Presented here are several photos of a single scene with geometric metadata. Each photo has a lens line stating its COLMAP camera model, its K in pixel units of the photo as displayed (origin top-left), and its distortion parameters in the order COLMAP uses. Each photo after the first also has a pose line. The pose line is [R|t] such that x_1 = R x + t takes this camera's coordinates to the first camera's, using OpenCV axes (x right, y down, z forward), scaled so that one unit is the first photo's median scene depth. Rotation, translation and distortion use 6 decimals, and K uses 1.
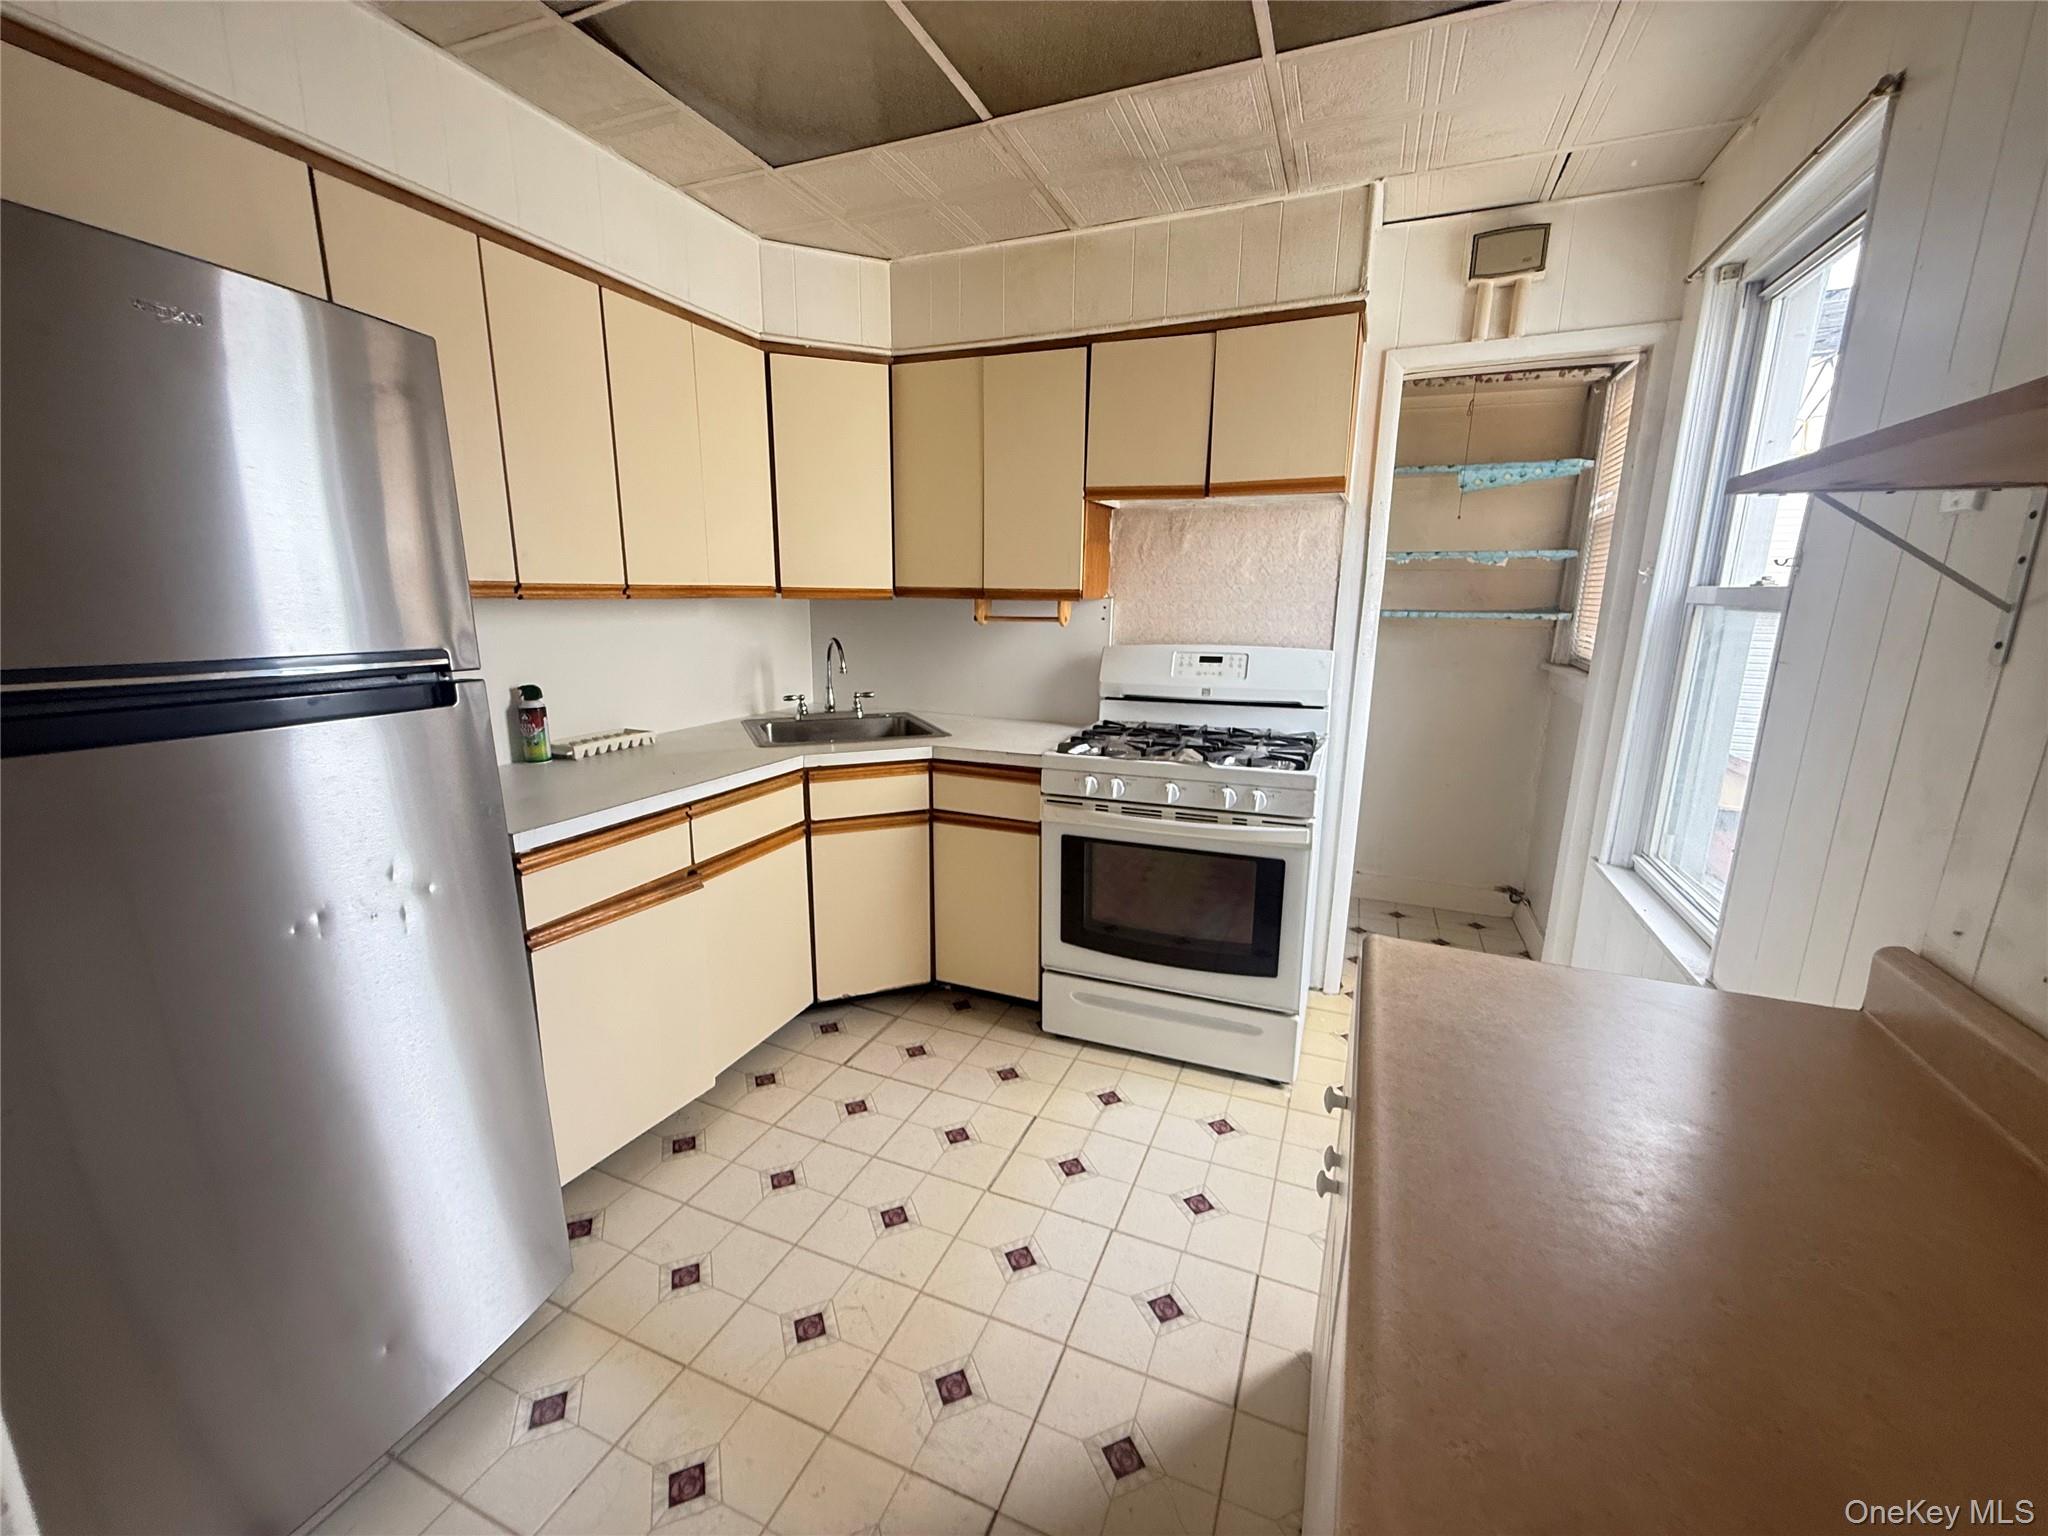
lens RADIAL K [[817.7, 0, 1020.2], [0, 817.7, 766.1], [0, 0, 1]] dist [-0.000052, -0.000037]
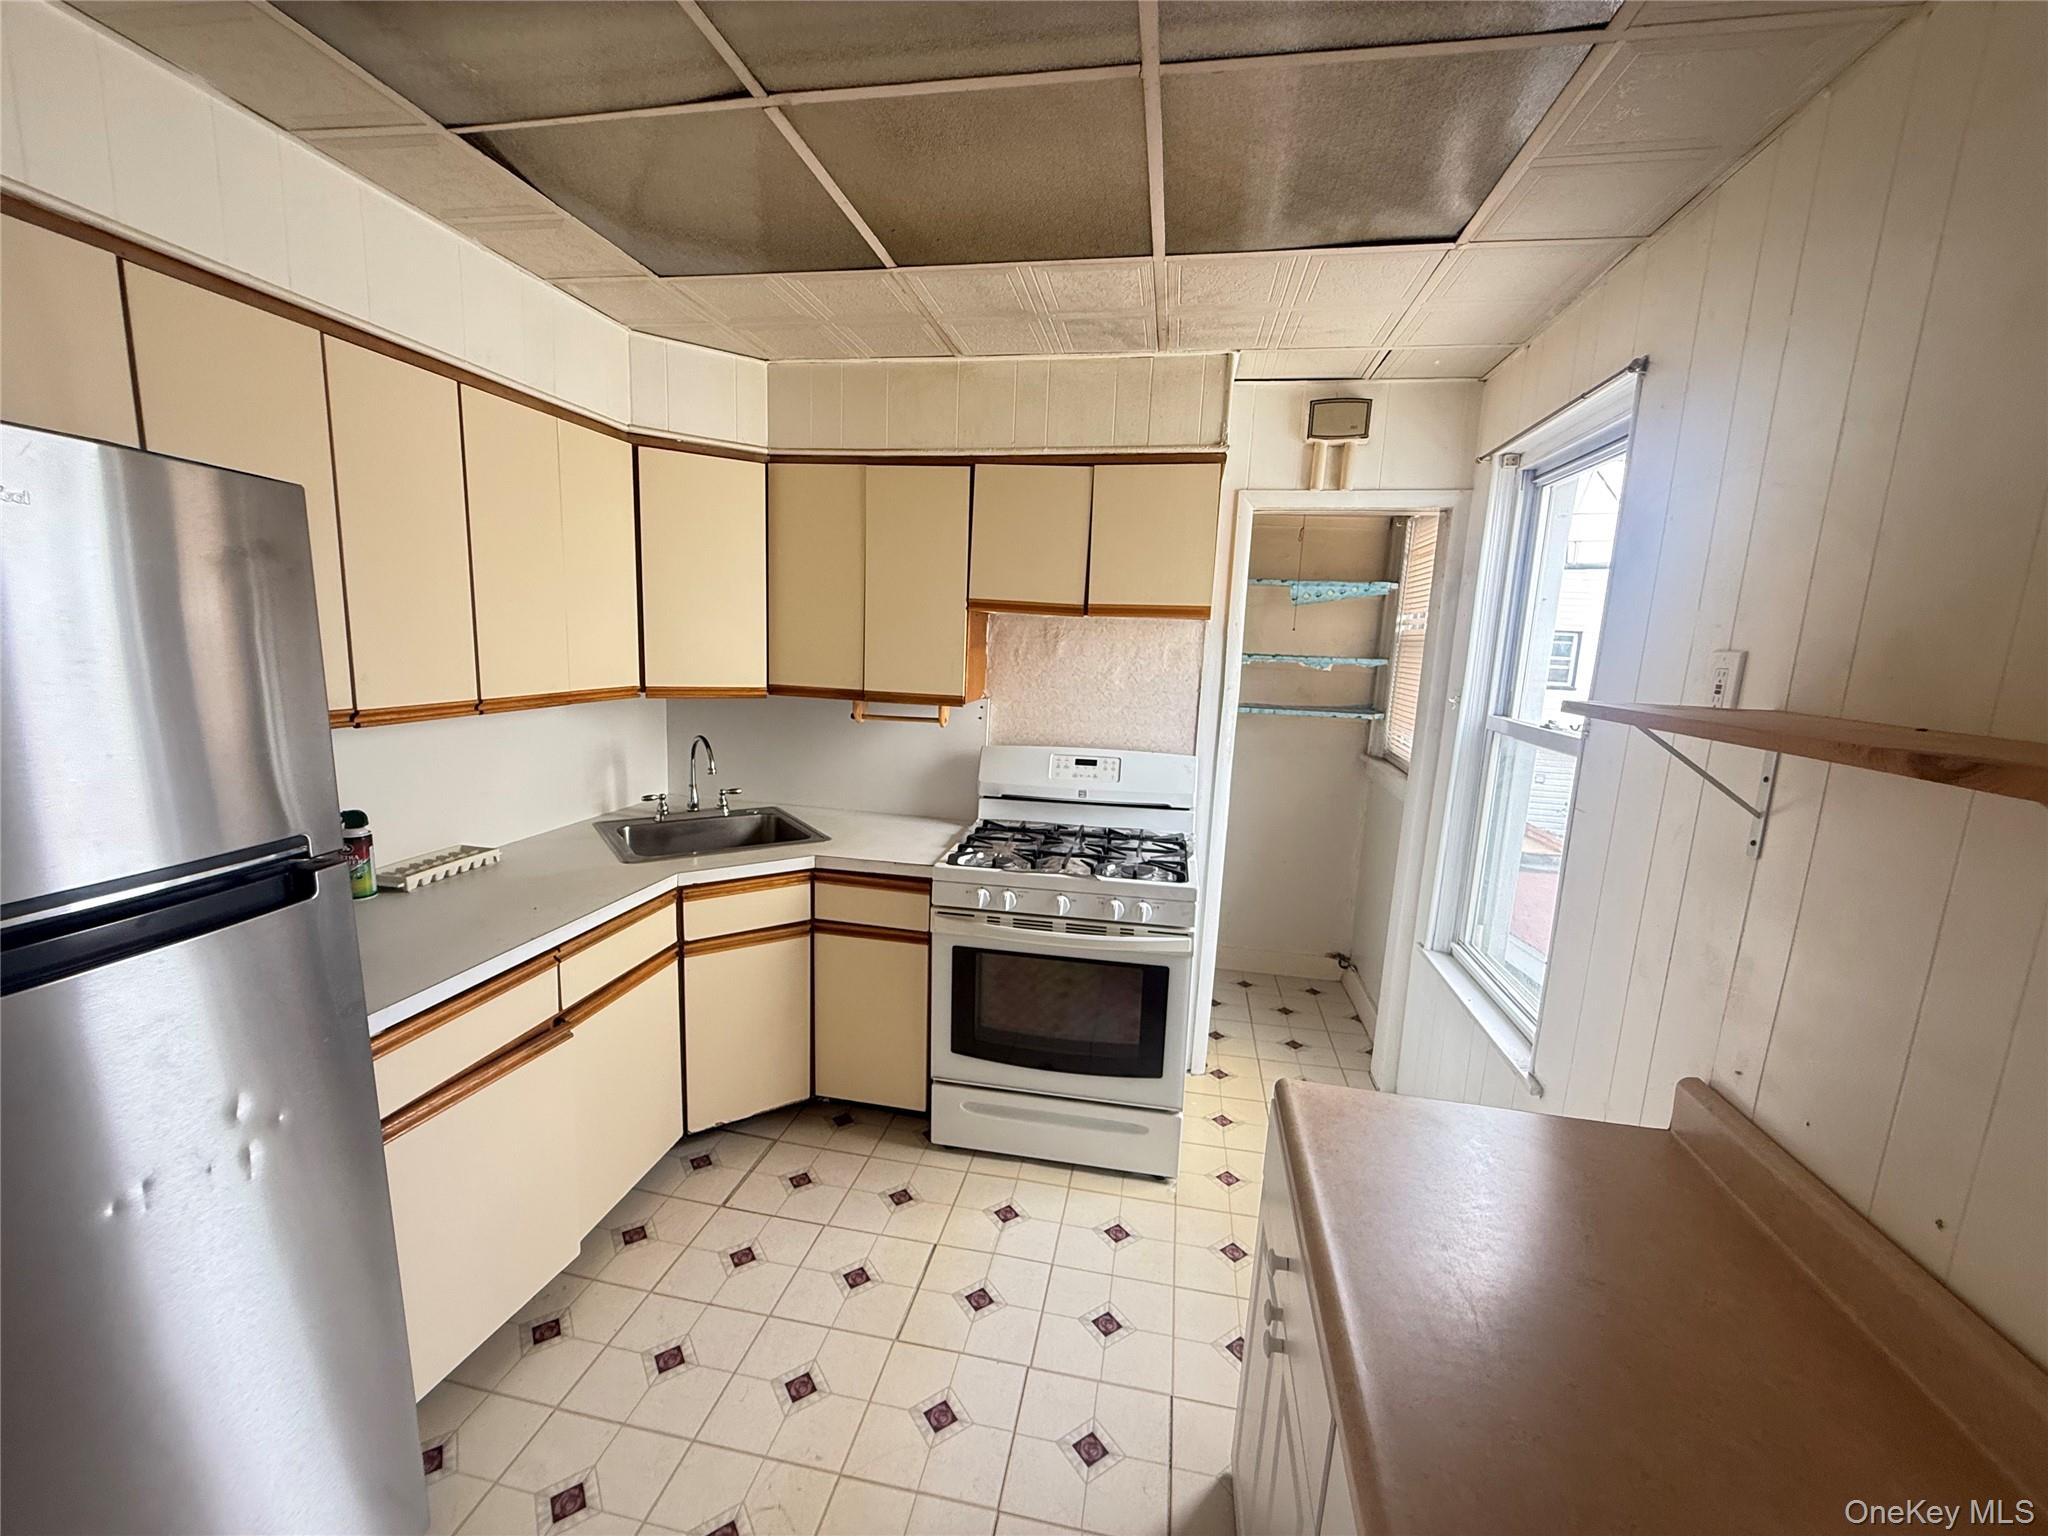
lens RADIAL K [[817.7, 0, 1020.2], [0, 817.7, 766.1], [0, 0, 1]] dist [-0.000052, -0.000037]
pose [[0.978256, -0.003859, 0.207363, -0.077682], [0.013235, 0.998951, -0.043847, -0.094429], [-0.206976, 0.045638, 0.977281, -0.006503]]
